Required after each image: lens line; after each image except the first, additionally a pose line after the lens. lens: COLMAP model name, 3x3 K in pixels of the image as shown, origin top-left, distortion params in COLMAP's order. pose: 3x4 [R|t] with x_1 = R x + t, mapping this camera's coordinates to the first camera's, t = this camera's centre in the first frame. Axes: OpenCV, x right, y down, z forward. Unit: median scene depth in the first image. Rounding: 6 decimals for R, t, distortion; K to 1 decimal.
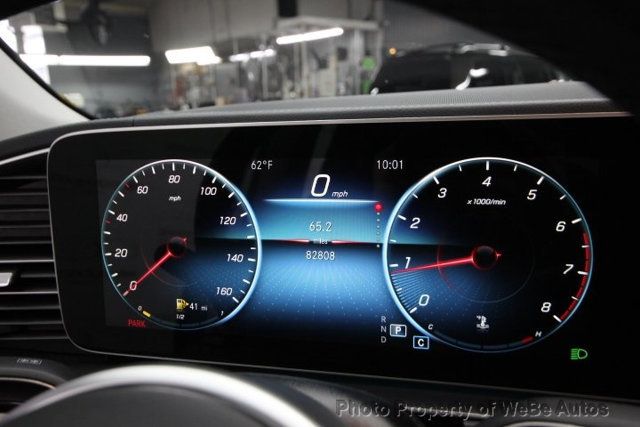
lens RADIAL K [[507.0, 0, 333.9], [0, 507.0, 218.6], [0, 0, 1]] dist [-0.005630, 0.009012]
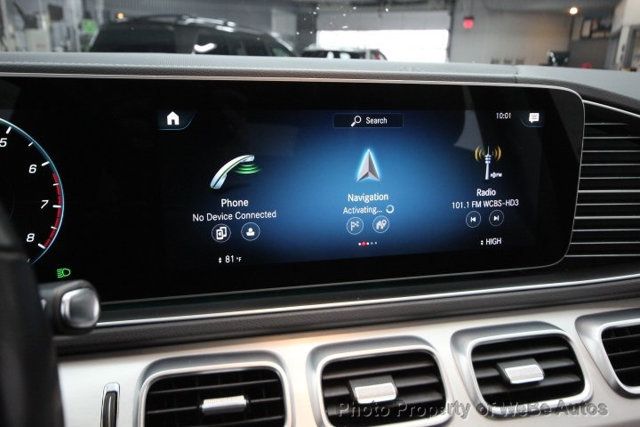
lens RADIAL K [[507.0, 0, 322.2], [0, 507.0, 215.8], [0, 0, 1]] dist [-0.005630, 0.009012]
pose [[0.887364, -0.075031, 0.454924, 0.439085], [0.054876, 0.996844, 0.057370, 0.083252], [-0.457793, -0.025944, 0.888680, -0.336993]]
